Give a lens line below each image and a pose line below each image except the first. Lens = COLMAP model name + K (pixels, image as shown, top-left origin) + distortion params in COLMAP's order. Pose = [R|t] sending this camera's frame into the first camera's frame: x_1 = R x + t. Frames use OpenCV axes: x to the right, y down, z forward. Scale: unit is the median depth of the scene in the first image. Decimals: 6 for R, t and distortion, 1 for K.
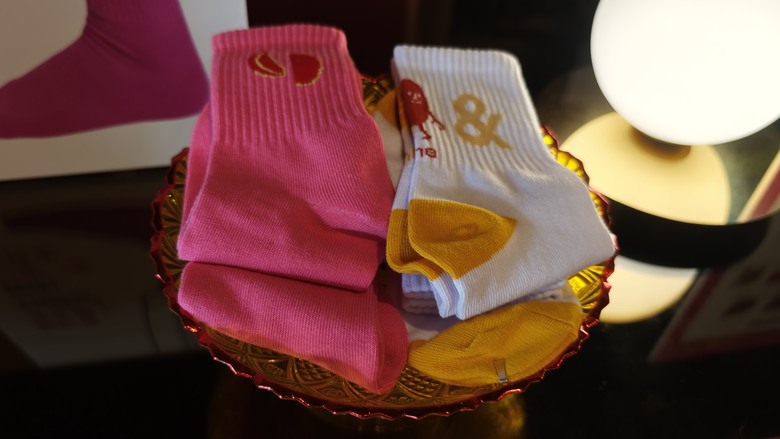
lens RADIAL K [[632.0, 0, 392.7], [0, 632.0, 219.8], [0, 0, 1]] dist [-0.002533, 0.000982]
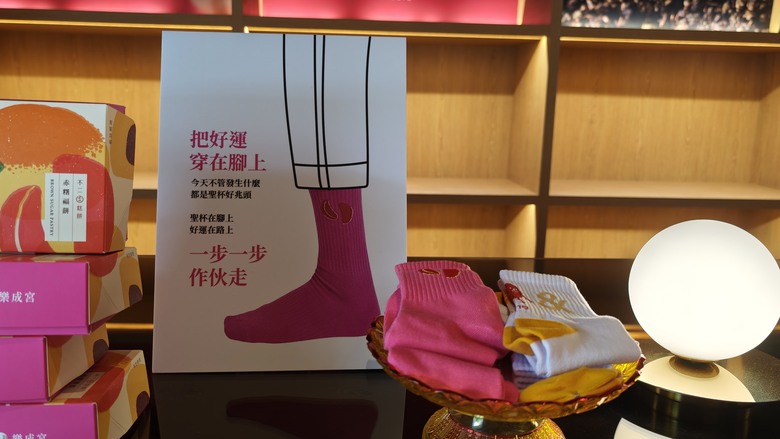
lens RADIAL K [[632.0, 0, 388.8], [0, 632.0, 220.1], [0, 0, 1]] dist [-0.002533, 0.000982]
pose [[0.991234, -0.018372, -0.130834, -0.082970], [-0.060164, 0.818879, -0.570805, 0.745287], [0.117624, 0.573672, 0.810595, -0.617709]]
